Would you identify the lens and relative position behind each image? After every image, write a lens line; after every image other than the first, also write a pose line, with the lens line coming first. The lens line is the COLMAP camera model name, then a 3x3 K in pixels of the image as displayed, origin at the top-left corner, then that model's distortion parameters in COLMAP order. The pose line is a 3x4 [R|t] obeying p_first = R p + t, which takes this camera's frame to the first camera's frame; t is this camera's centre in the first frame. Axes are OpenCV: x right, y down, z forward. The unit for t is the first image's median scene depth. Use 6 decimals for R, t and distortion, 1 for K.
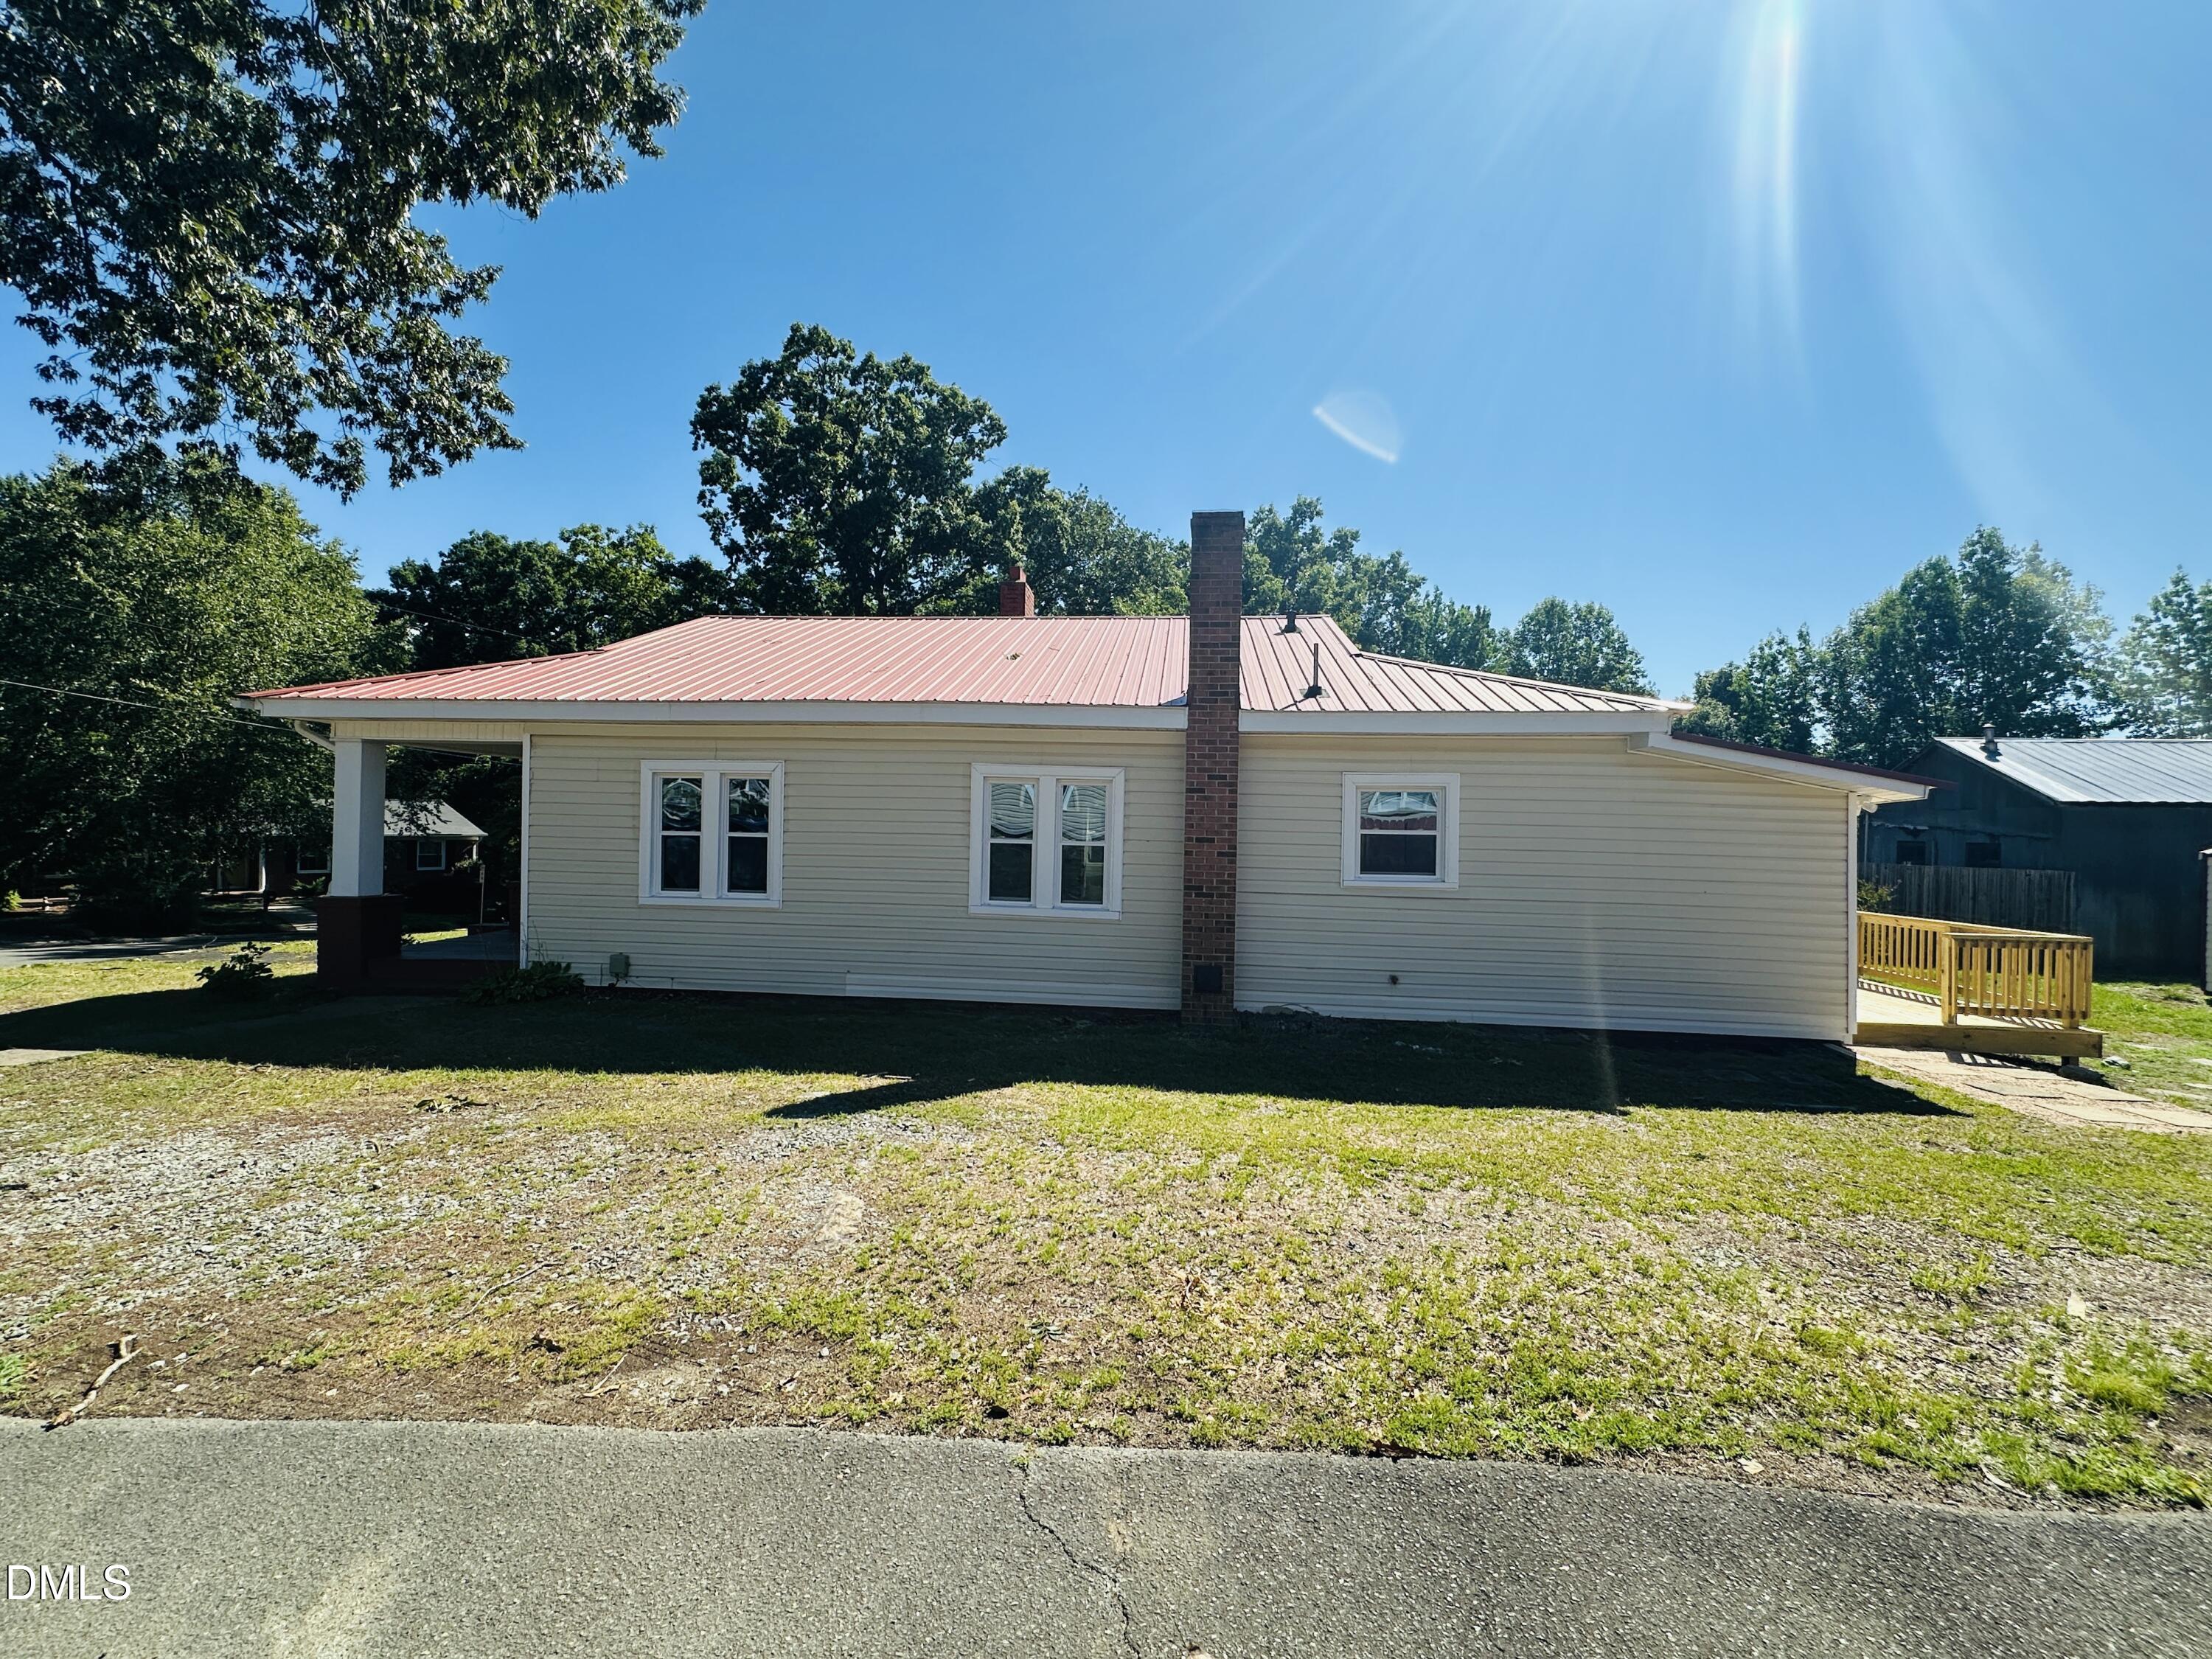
lens RADIAL K [[908.6, 0, 1104.9], [0, 908.6, 833.6], [0, 0, 1]] dist [-0.000177, 0.000118]
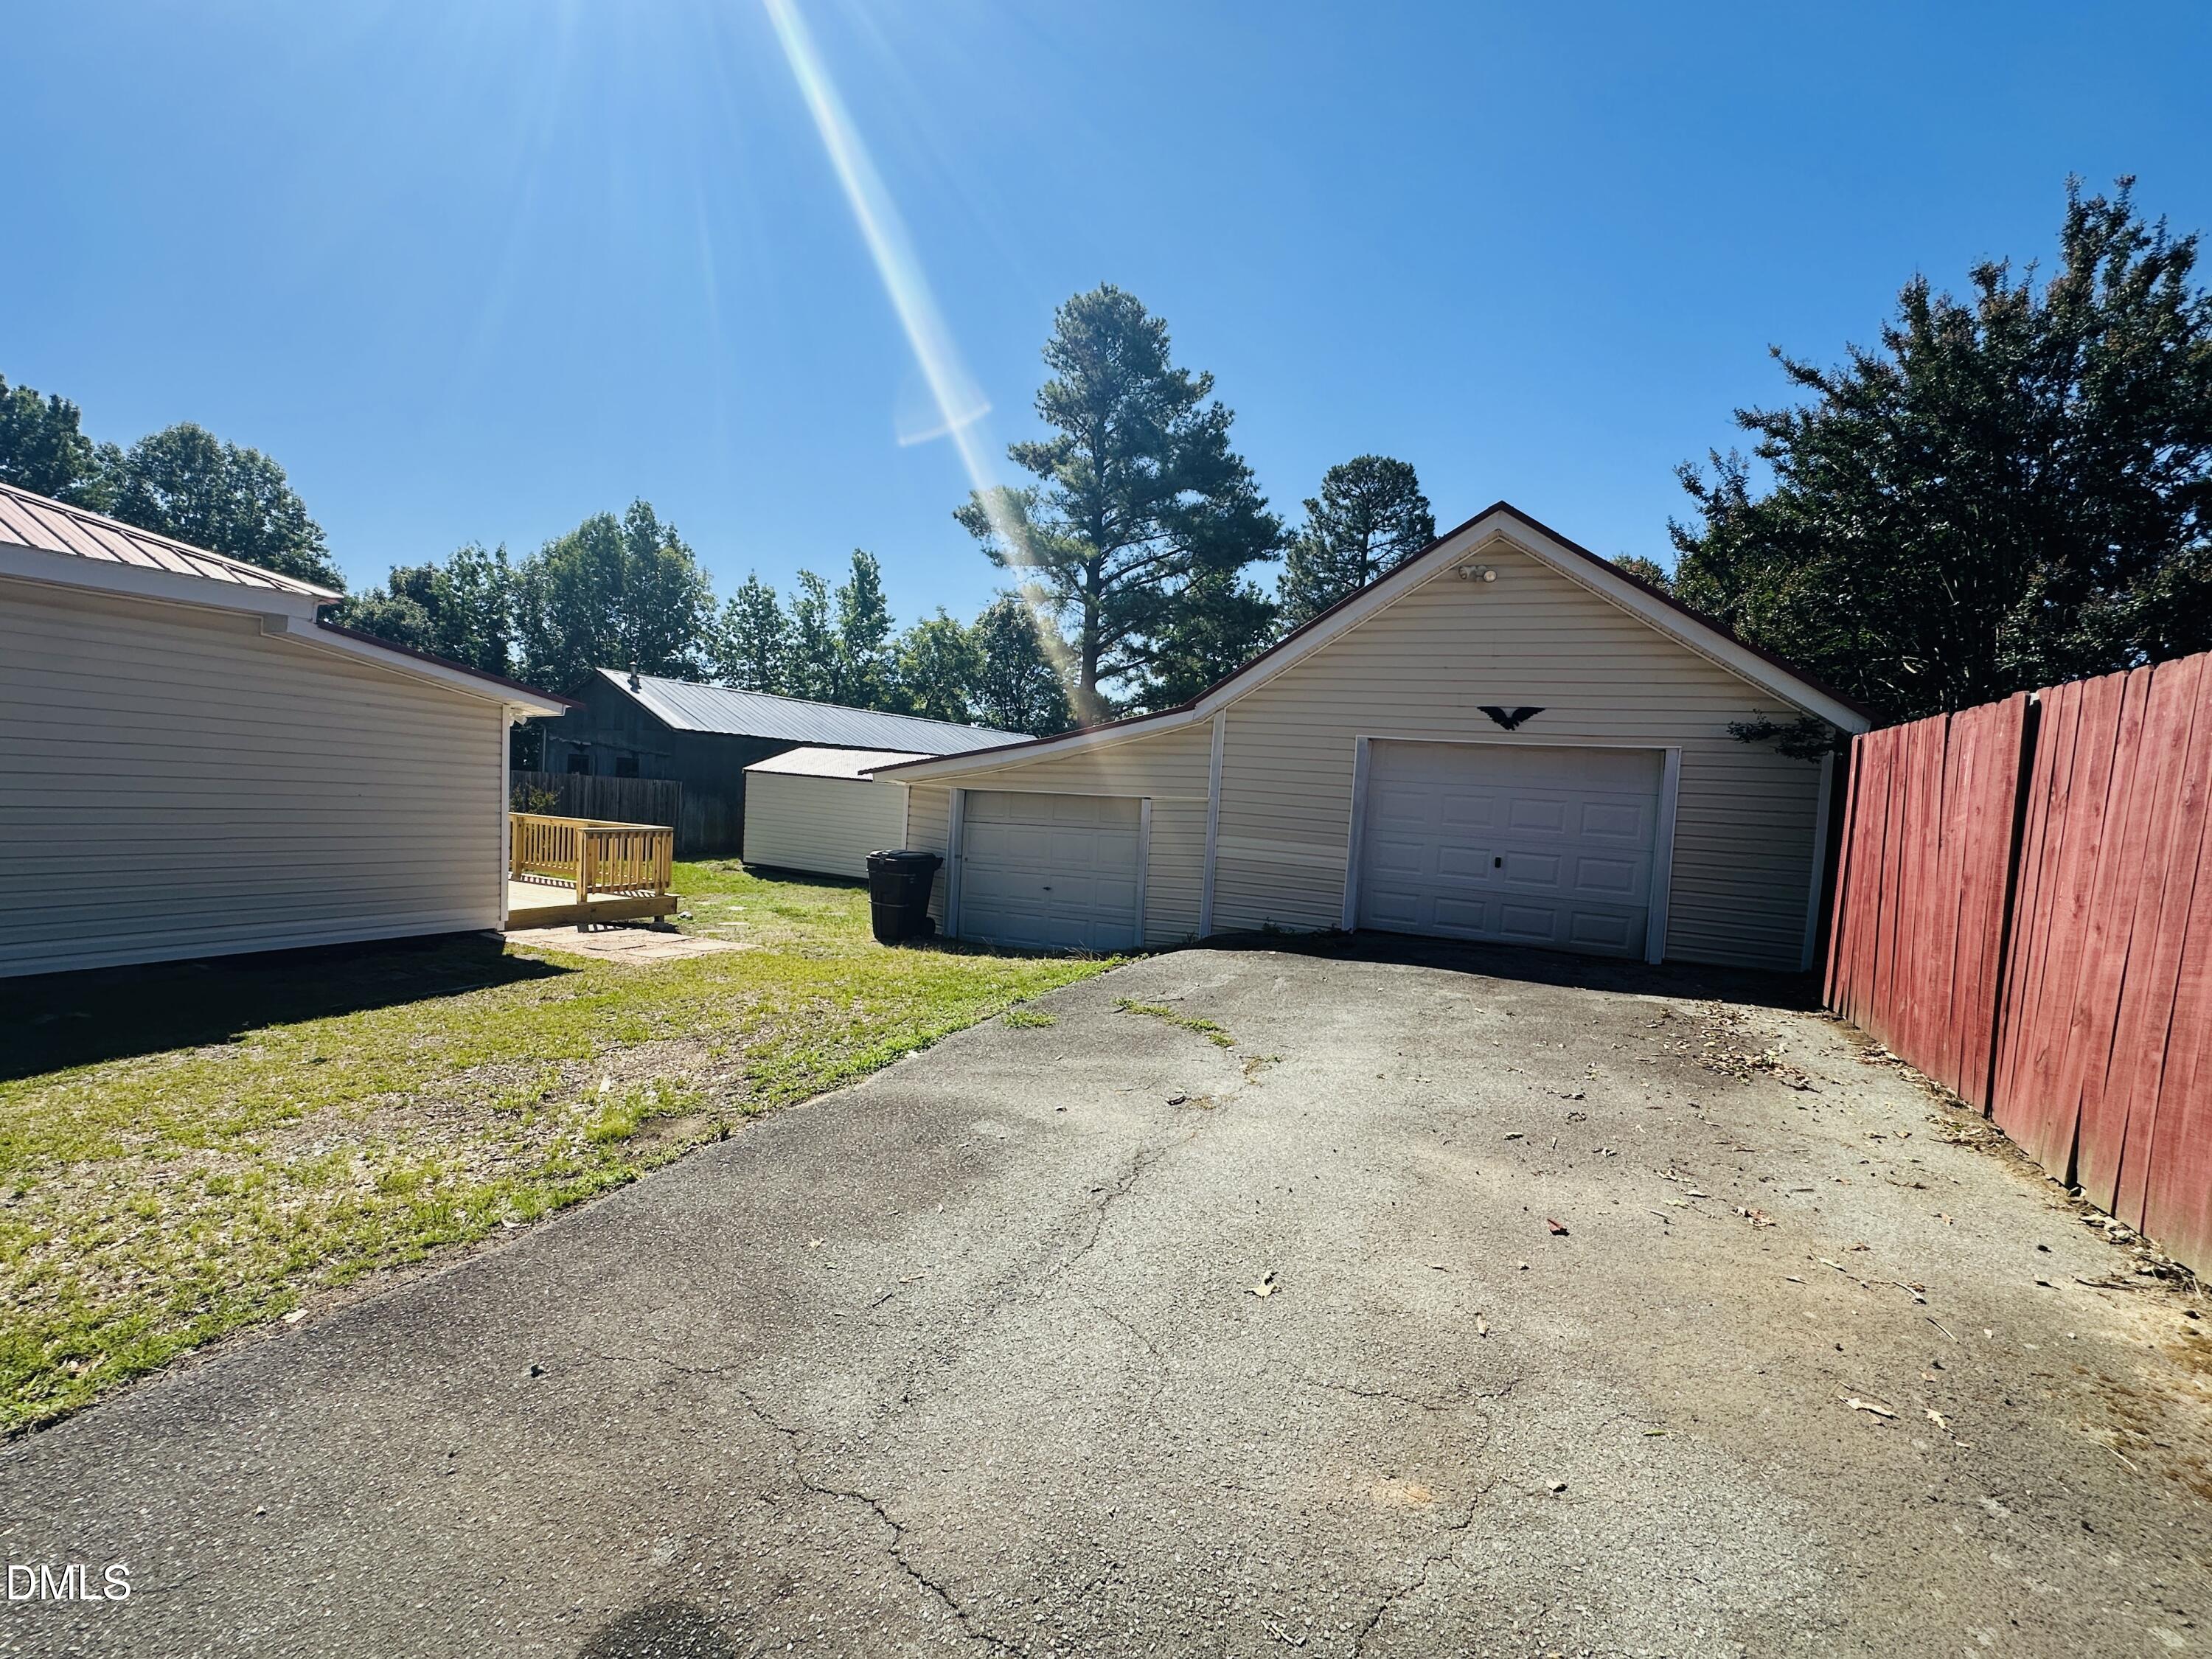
lens RADIAL K [[908.6, 0, 1104.9], [0, 908.6, 833.6], [0, 0, 1]] dist [-0.000177, 0.000118]
pose [[0.328512, -0.044575, 0.943447, 0.006904], [-0.048457, 0.996775, 0.063968, 0.002851], [-0.943256, -0.066731, 0.325292, -0.032254]]
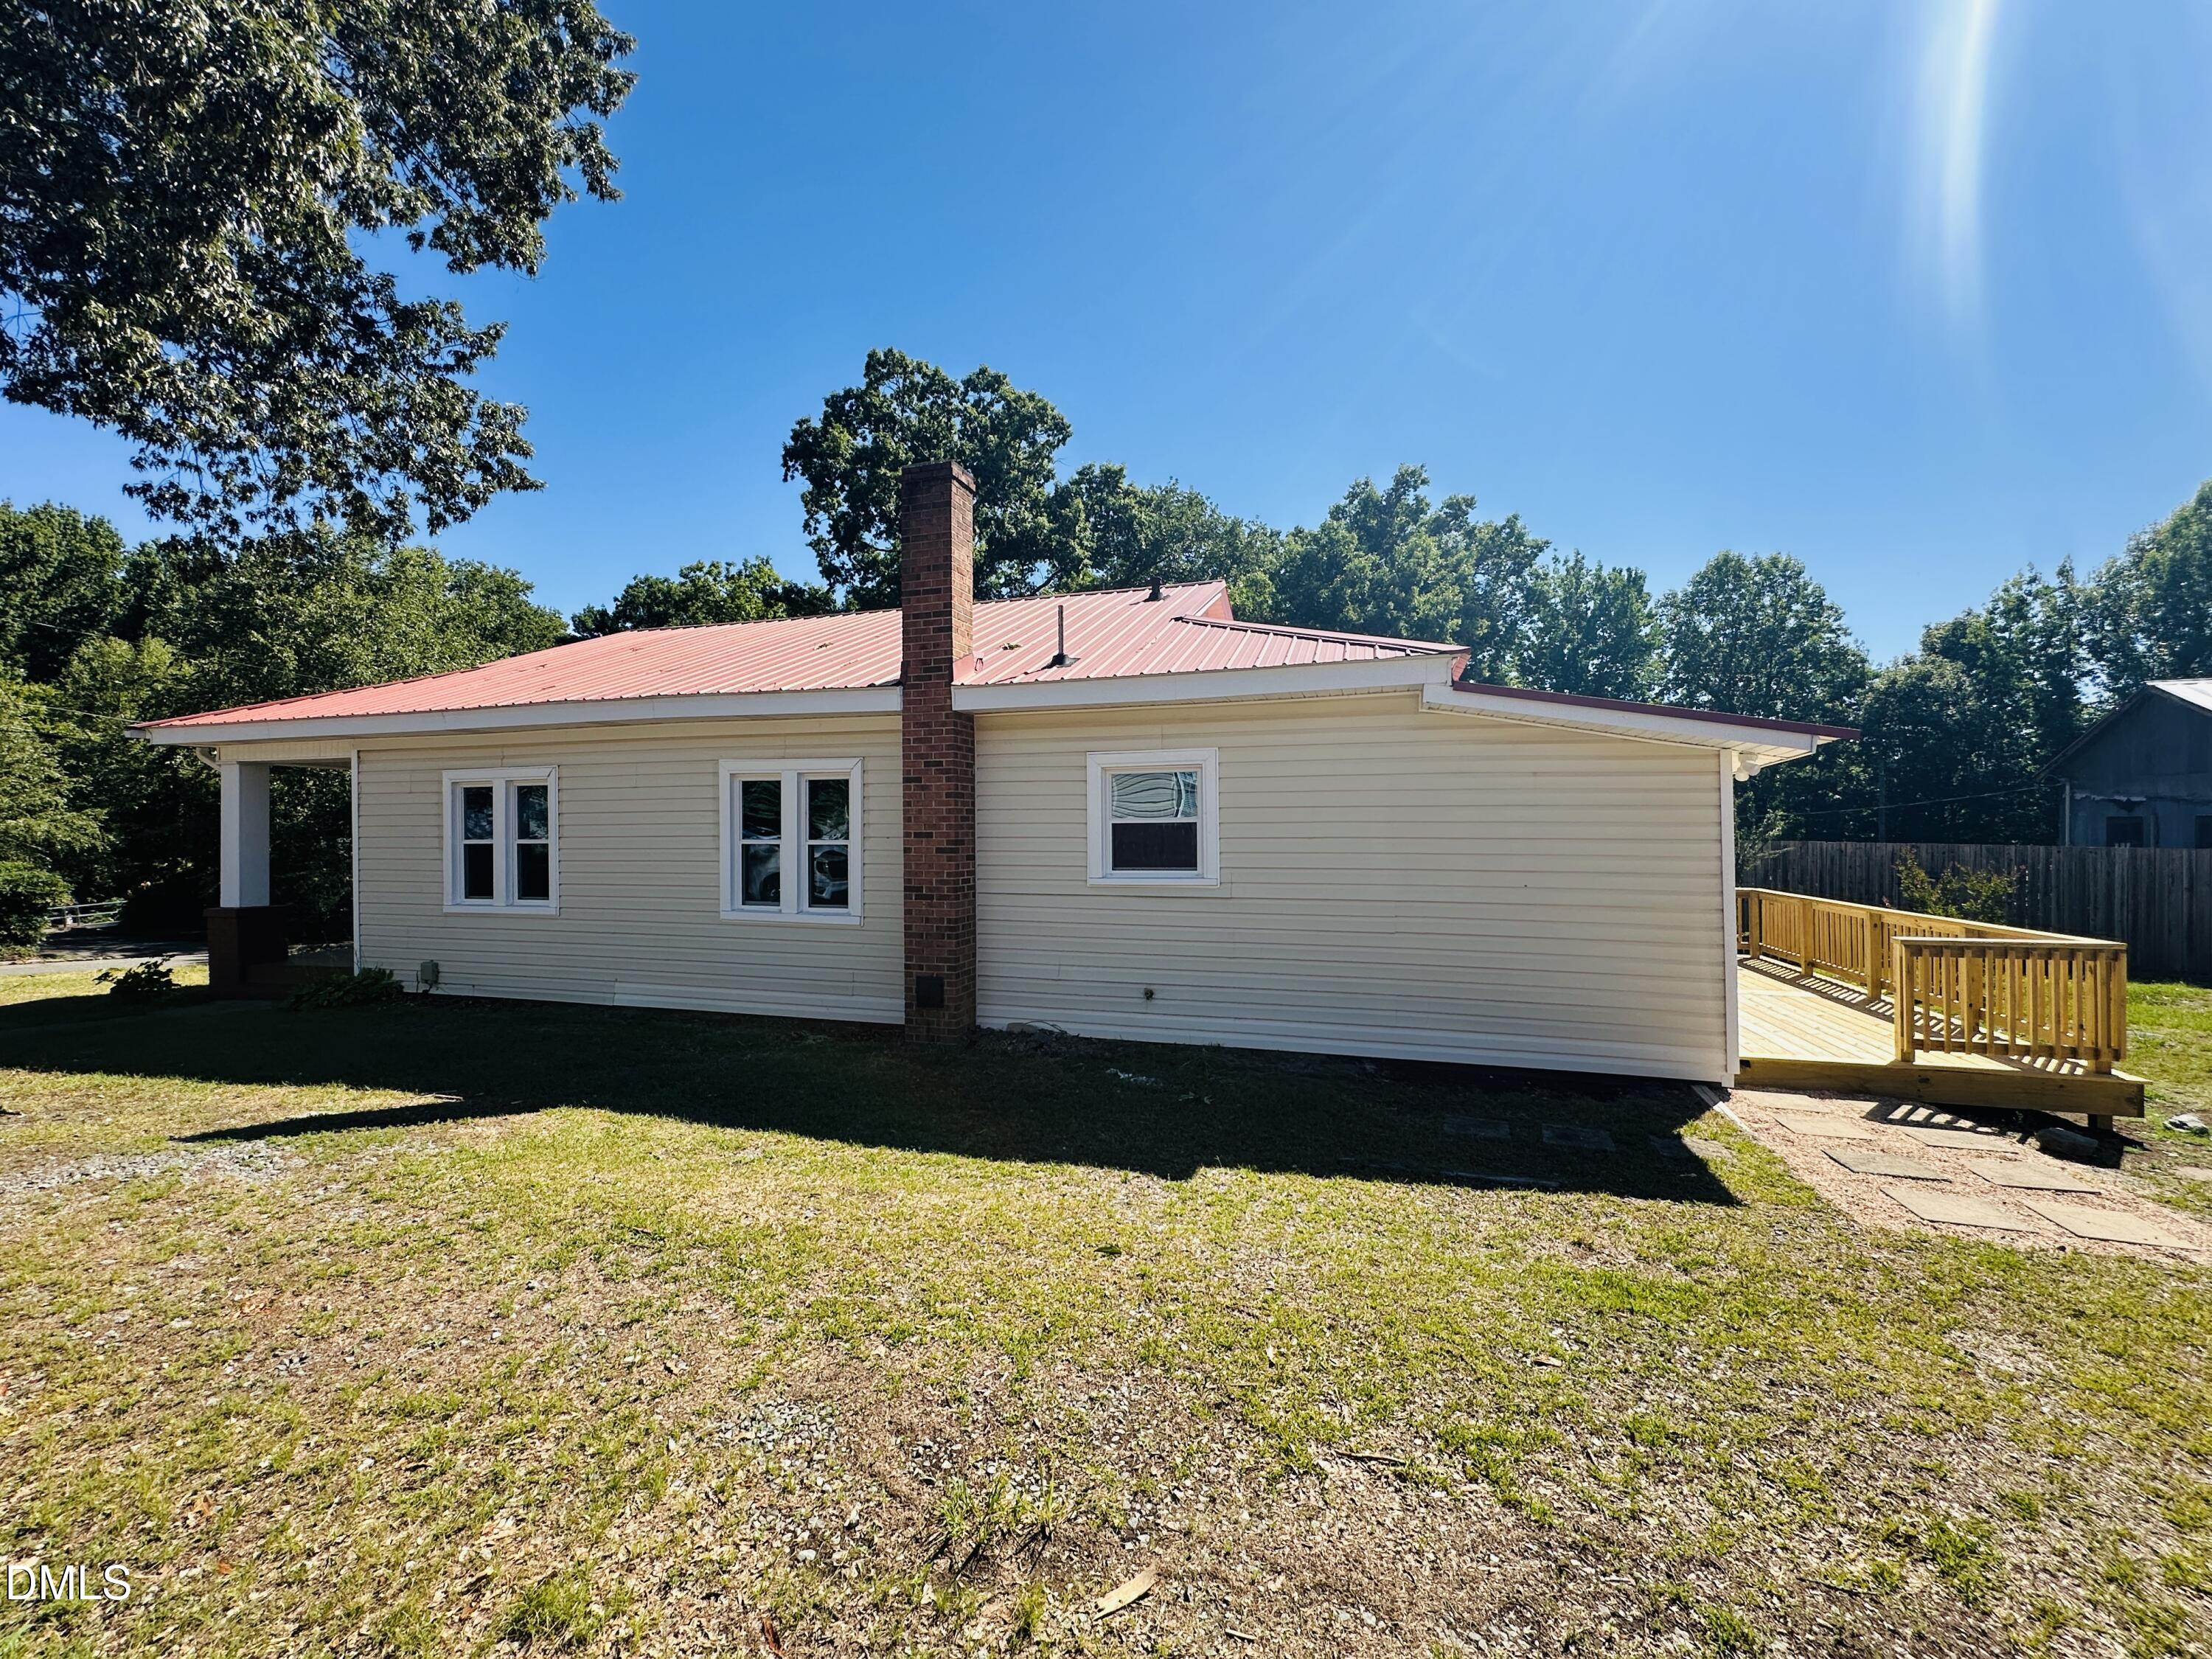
lens RADIAL K [[908.6, 0, 1104.9], [0, 908.6, 833.6], [0, 0, 1]] dist [-0.000177, 0.000118]
pose [[0.979997, -0.025451, -0.197380, 0.263723], [0.024542, 0.999674, -0.007052, 0.009450], [0.197495, 0.002067, 0.980302, 0.095356]]
